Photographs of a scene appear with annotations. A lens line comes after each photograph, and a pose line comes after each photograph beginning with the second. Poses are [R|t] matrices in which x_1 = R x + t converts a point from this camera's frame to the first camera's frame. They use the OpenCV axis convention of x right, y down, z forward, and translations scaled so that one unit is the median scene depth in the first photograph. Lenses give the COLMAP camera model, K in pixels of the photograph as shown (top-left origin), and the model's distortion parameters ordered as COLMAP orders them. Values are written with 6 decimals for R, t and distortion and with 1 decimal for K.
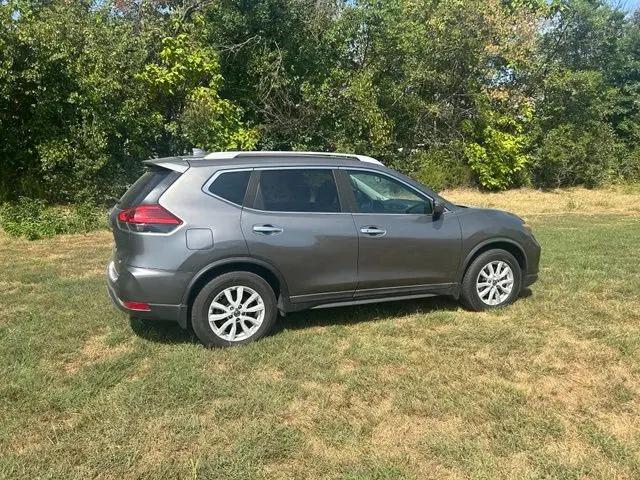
lens RADIAL K [[482.3, 0, 322.3], [0, 482.3, 243.1], [0, 0, 1]] dist [0.045975, -0.046295]
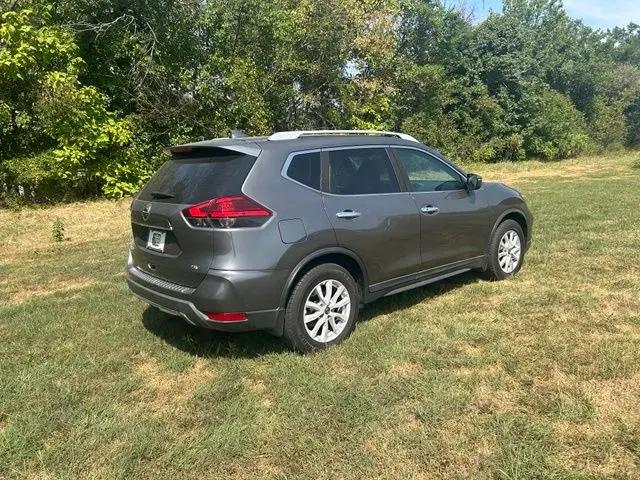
lens RADIAL K [[482.3, 0, 321.4], [0, 482.3, 235.6], [0, 0, 1]] dist [0.045975, -0.046295]
pose [[0.943246, -0.090783, 0.319446, -0.111562], [0.091066, 0.995745, 0.014085, -0.001577], [-0.319366, 0.015805, 0.947500, 0.037505]]
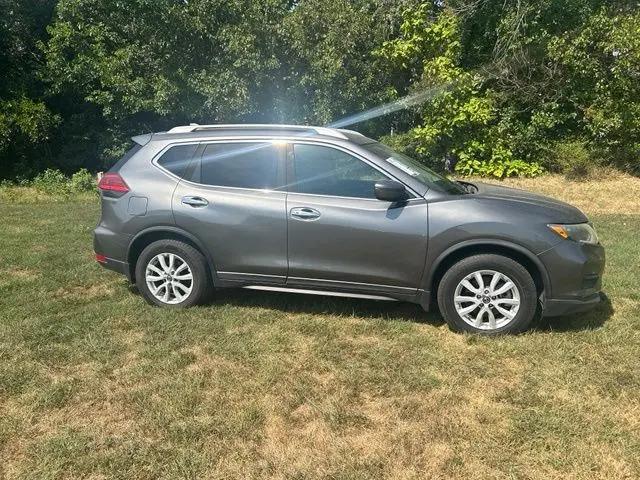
lens RADIAL K [[482.3, 0, 319.9], [0, 482.3, 243.4], [0, 0, 1]] dist [0.045975, -0.046295]
pose [[0.805791, 0.120573, -0.579796, 0.170778], [-0.090034, 0.992615, 0.081294, -0.011878], [0.585317, -0.013304, 0.810696, 0.079127]]
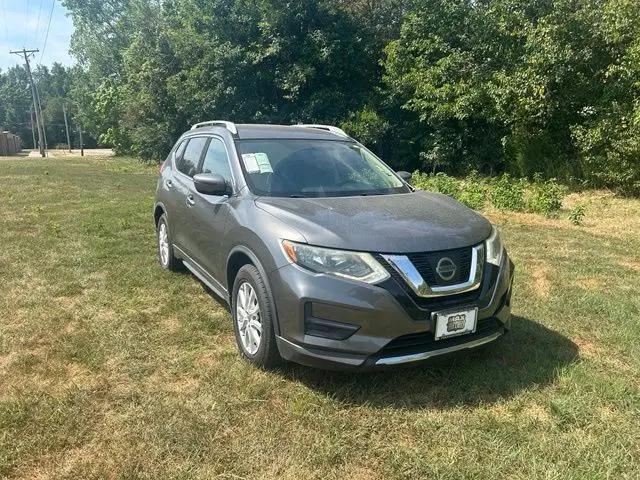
lens RADIAL K [[482.3, 0, 322.6], [0, 482.3, 242.2], [0, 0, 1]] dist [0.045975, -0.046295]
pose [[0.124964, 0.197487, -0.972308, 0.288685], [-0.172648, 0.969367, 0.174701, -0.041840], [0.977024, 0.146036, 0.155232, 0.296017]]
